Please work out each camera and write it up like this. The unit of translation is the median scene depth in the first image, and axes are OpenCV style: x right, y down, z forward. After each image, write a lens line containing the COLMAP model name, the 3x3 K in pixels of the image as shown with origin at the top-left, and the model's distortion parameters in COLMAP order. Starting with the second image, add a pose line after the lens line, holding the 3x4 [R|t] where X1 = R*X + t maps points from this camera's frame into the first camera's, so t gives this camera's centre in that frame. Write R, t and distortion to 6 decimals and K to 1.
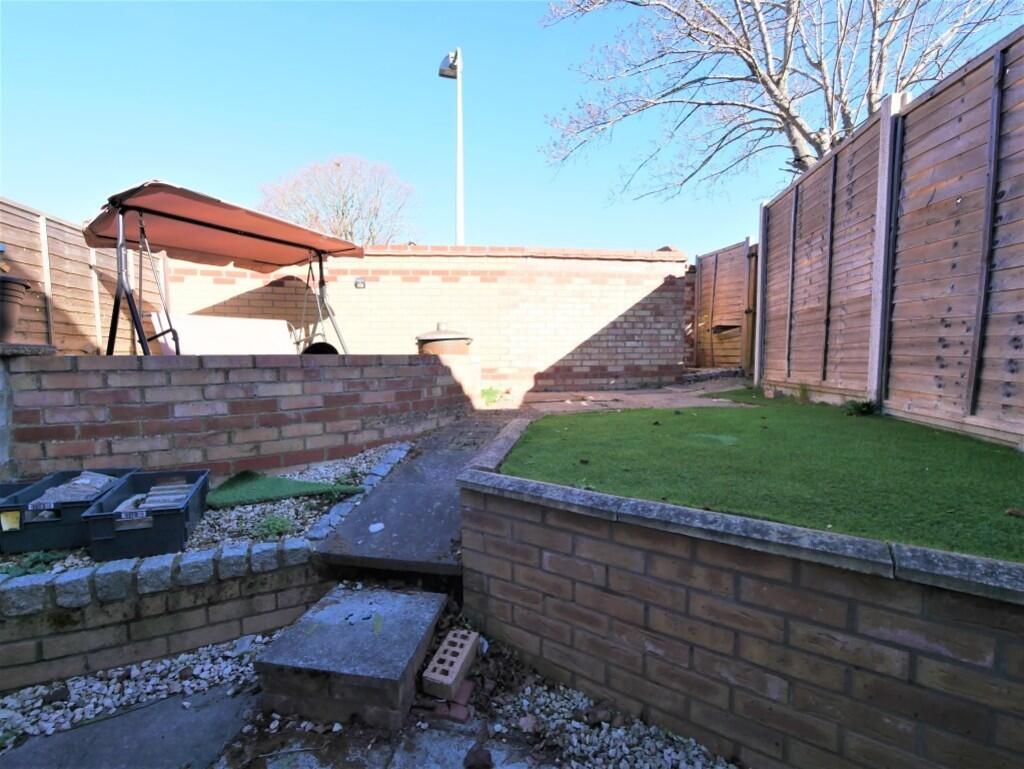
lens RADIAL K [[442.0, 0, 505.5], [0, 442.0, 381.6], [0, 0, 1]] dist [-0.001438, -0.000367]
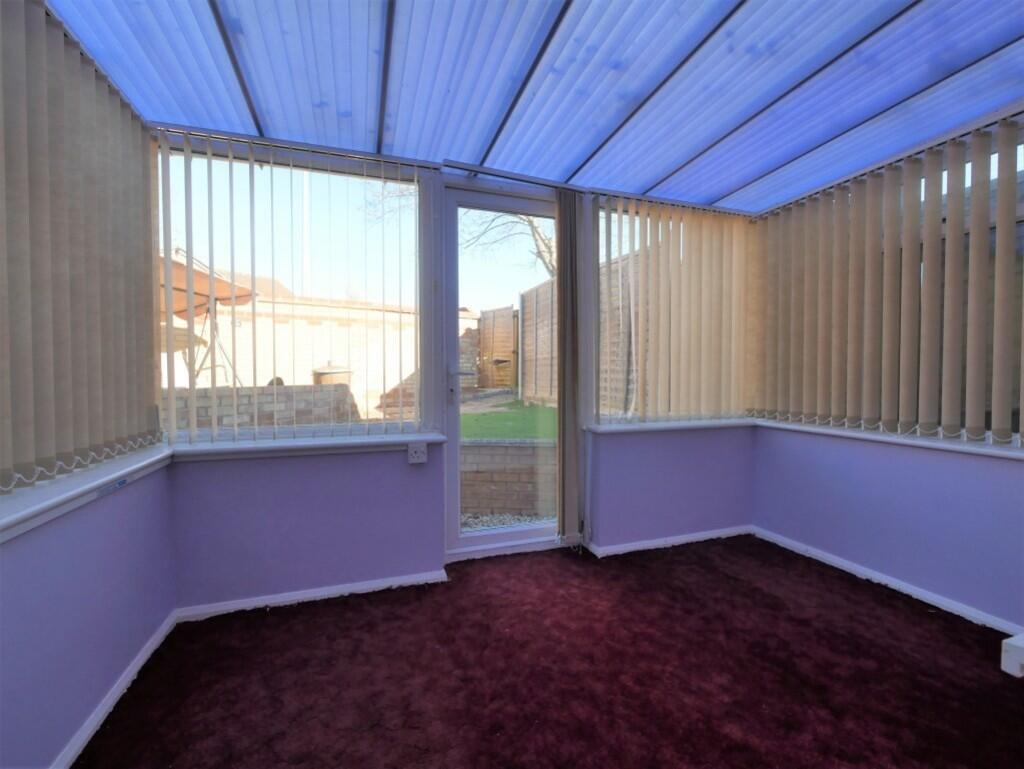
lens RADIAL K [[442.0, 0, 505.5], [0, 442.0, 381.6], [0, 0, 1]] dist [-0.001438, -0.000367]
pose [[0.882431, -0.003820, 0.470427, -0.236938], [0.023746, 0.999054, -0.036430, 0.001678], [-0.469842, 0.043318, 0.881687, -0.400567]]
